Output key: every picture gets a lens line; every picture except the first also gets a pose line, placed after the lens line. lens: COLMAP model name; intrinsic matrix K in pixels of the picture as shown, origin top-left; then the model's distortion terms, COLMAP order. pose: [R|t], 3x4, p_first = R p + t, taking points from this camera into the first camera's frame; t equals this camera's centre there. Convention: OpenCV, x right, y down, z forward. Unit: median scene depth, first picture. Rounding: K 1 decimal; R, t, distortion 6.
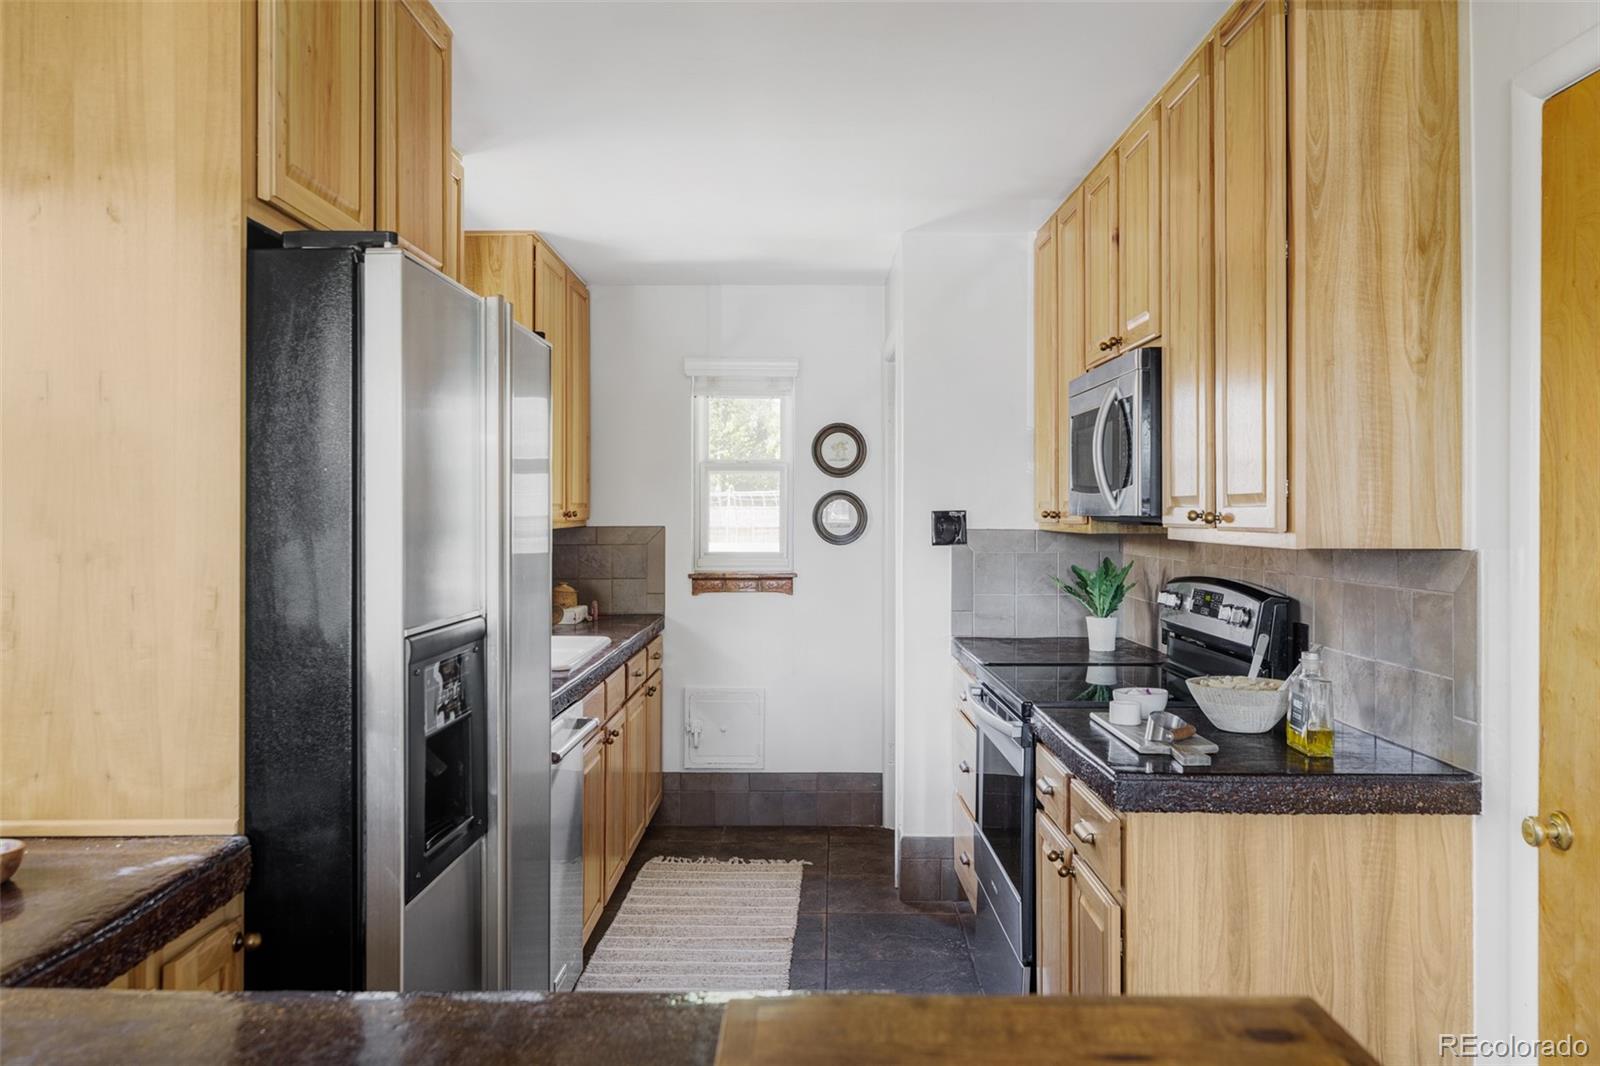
lens RADIAL K [[1246.3, 0, 832.5], [0, 1246.3, 516.7], [0, 0, 1]] dist [0.008527, 0.004632]
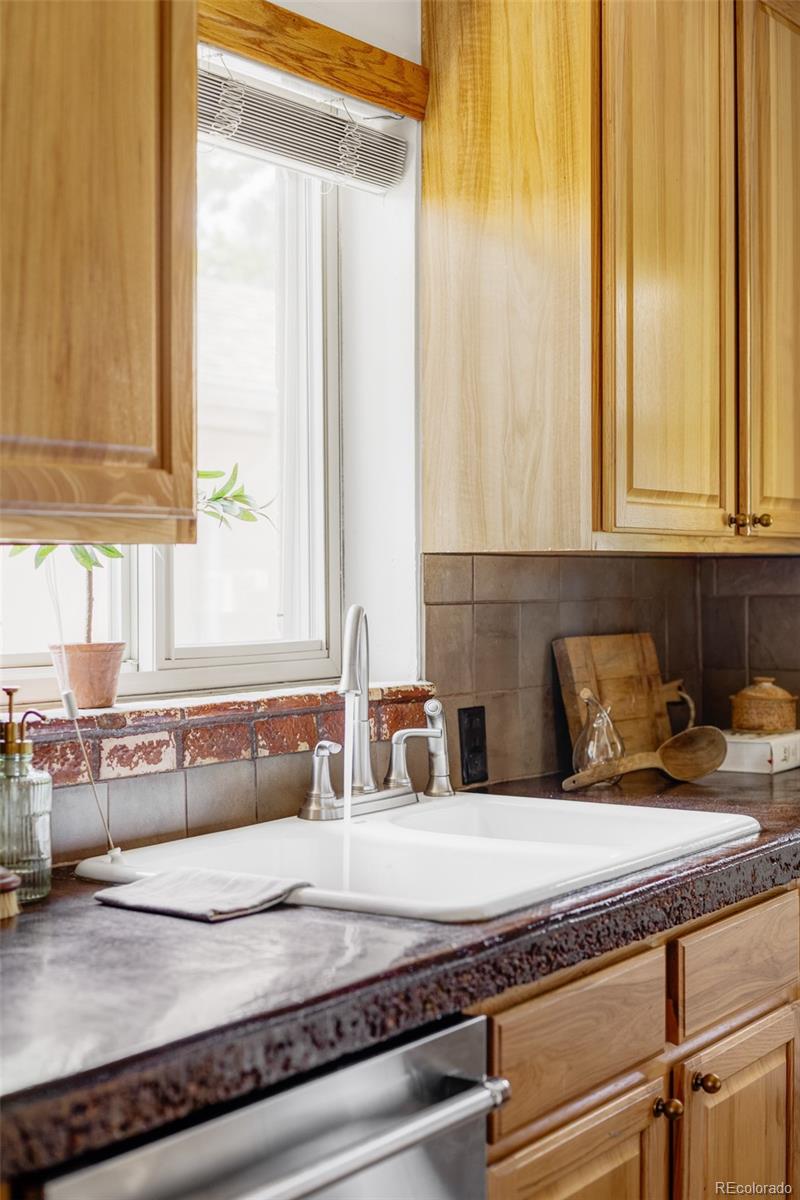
lens RADIAL K [[1756.4, 0, 399.6], [0, 1756.4, 553.3], [0, 0, 1]] dist [0.022762, -0.028646]
pose [[0.829776, -0.005642, -0.558068, 0.037359], [-0.000831, 0.999935, -0.011345, 0.020574], [0.558096, 0.009878, 0.829718, 0.538758]]
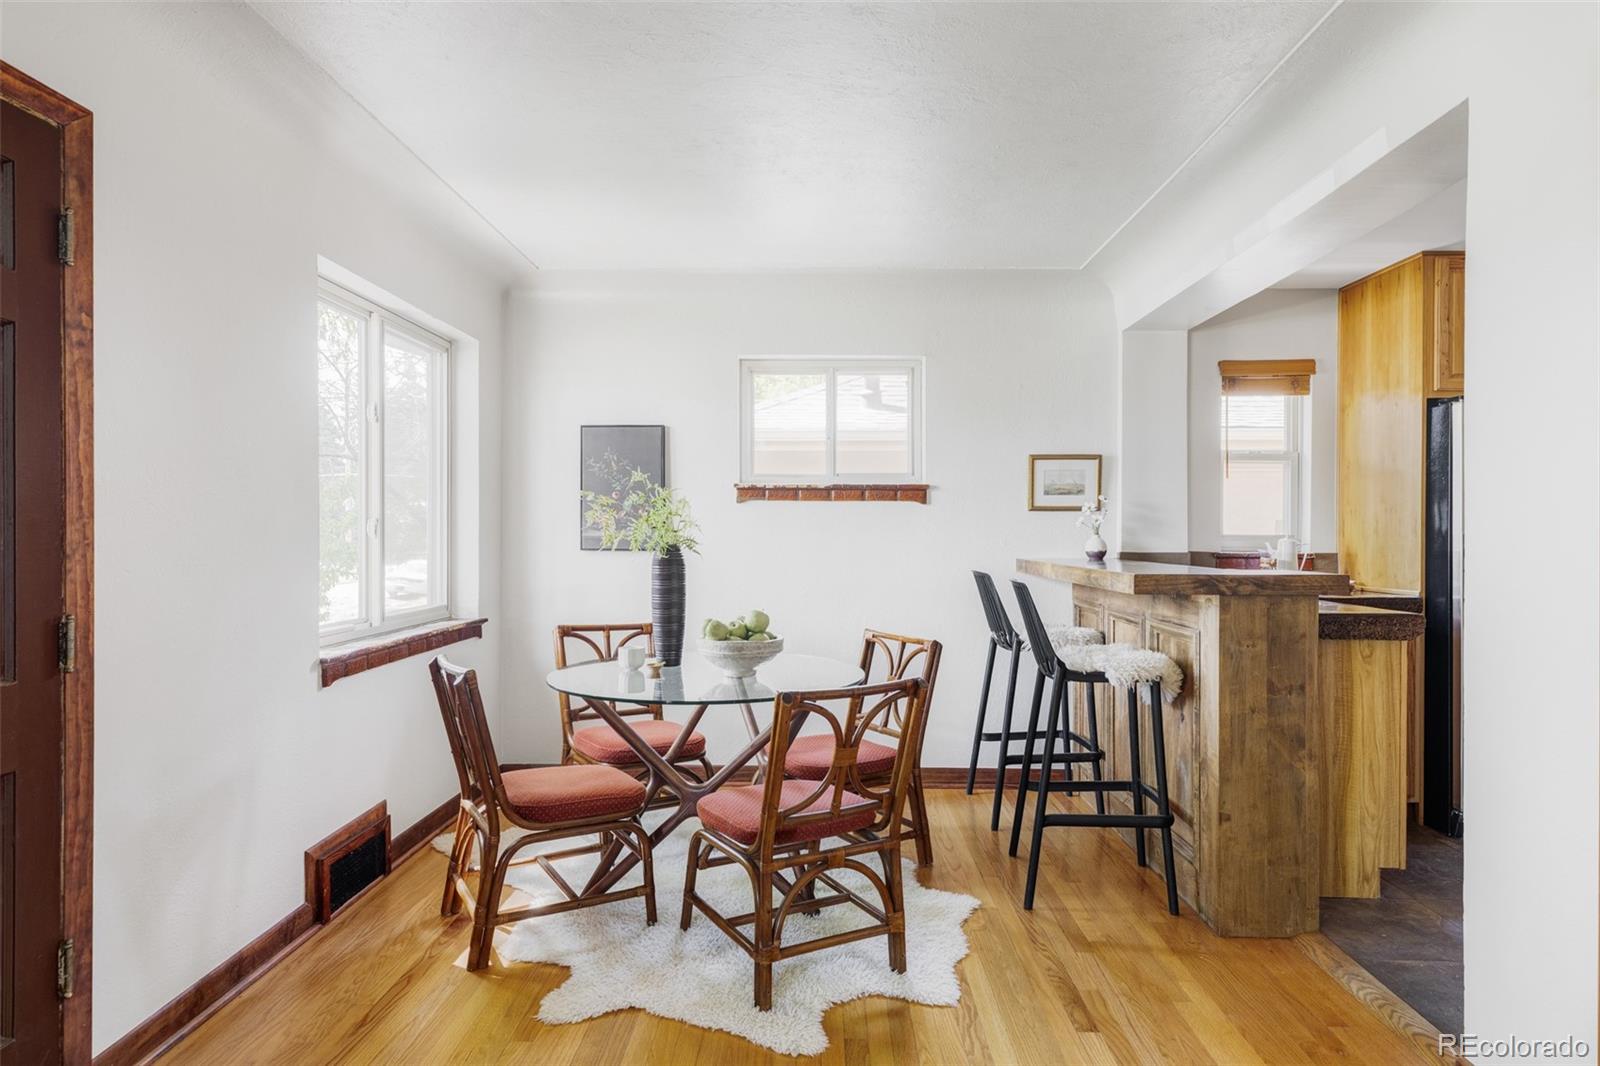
lens RADIAL K [[924.2, 0, 805.7], [0, 924.2, 529.4], [0, 0, 1]] dist [0.015699, 0.000352]
pose [[-0.015456, -0.003610, -0.999874, 0.778610], [-0.005524, 0.999979, -0.003525, 0.042606], [0.999865, 0.005469, -0.015476, -0.209560]]
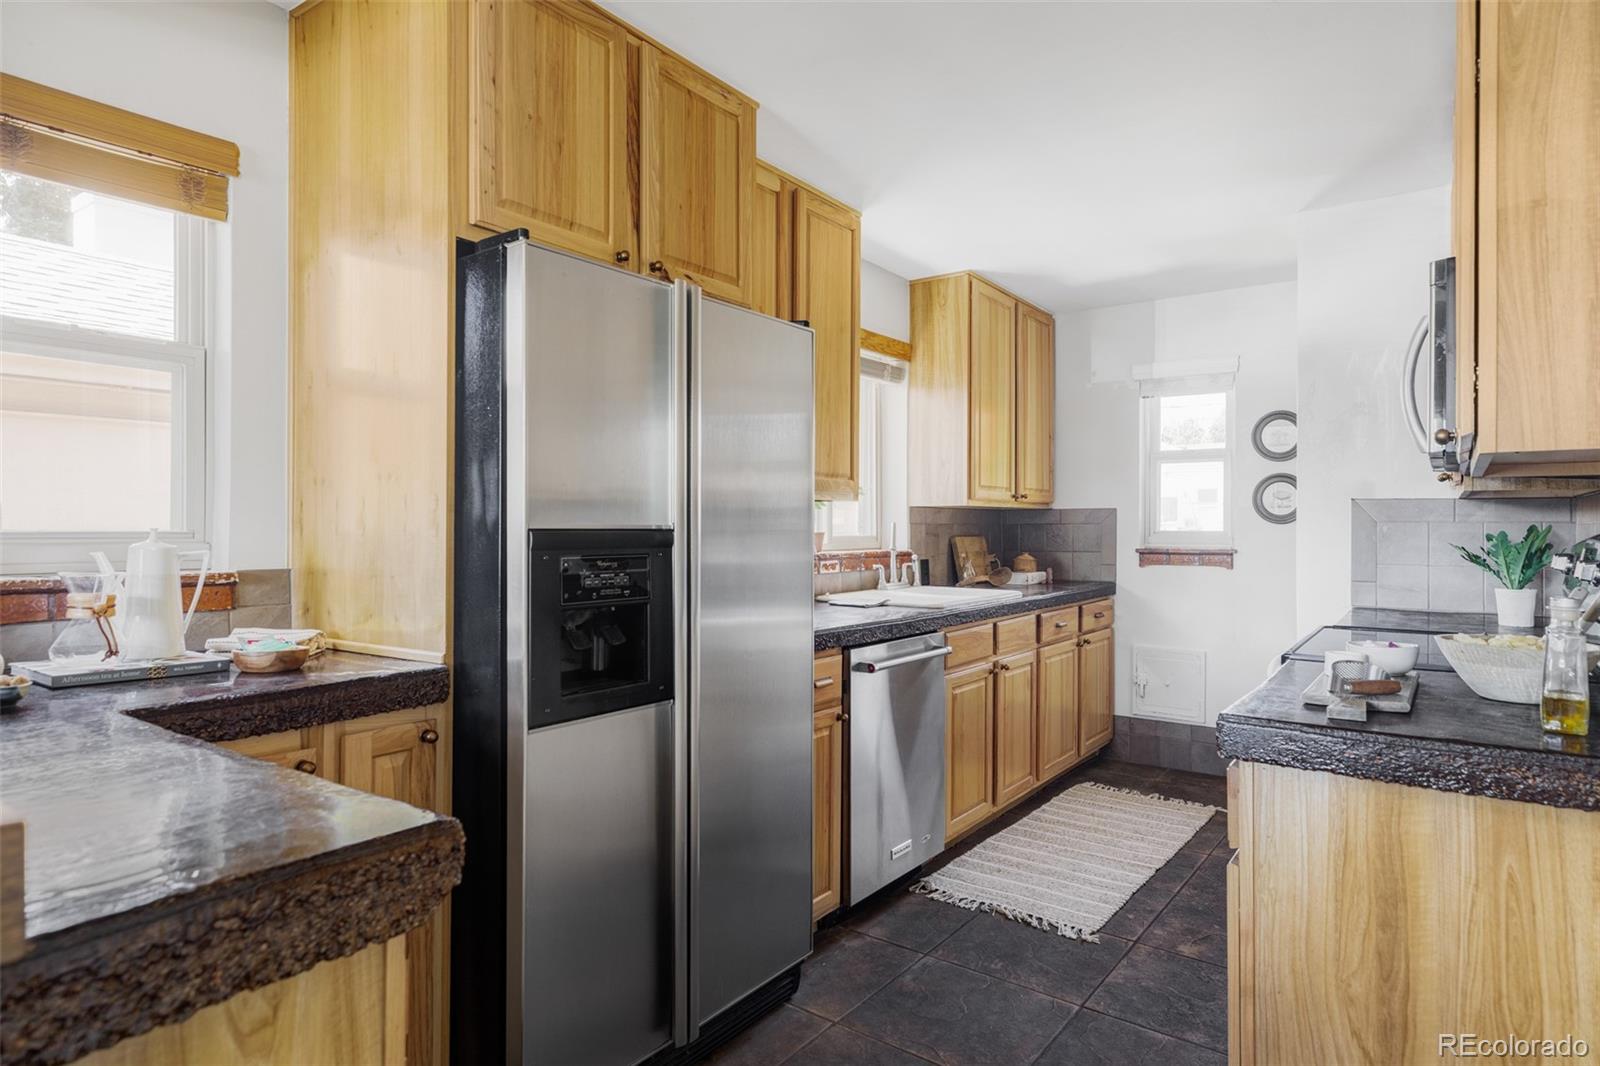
lens RADIAL K [[924.2, 0, 805.7], [0, 924.2, 529.4], [0, 0, 1]] dist [0.015699, 0.000352]
pose [[0.809640, 0.002037, -0.586923, 0.202485], [-0.002516, 0.999997, -0.000001, 0.040200], [0.586921, 0.001477, 0.809643, 0.155935]]
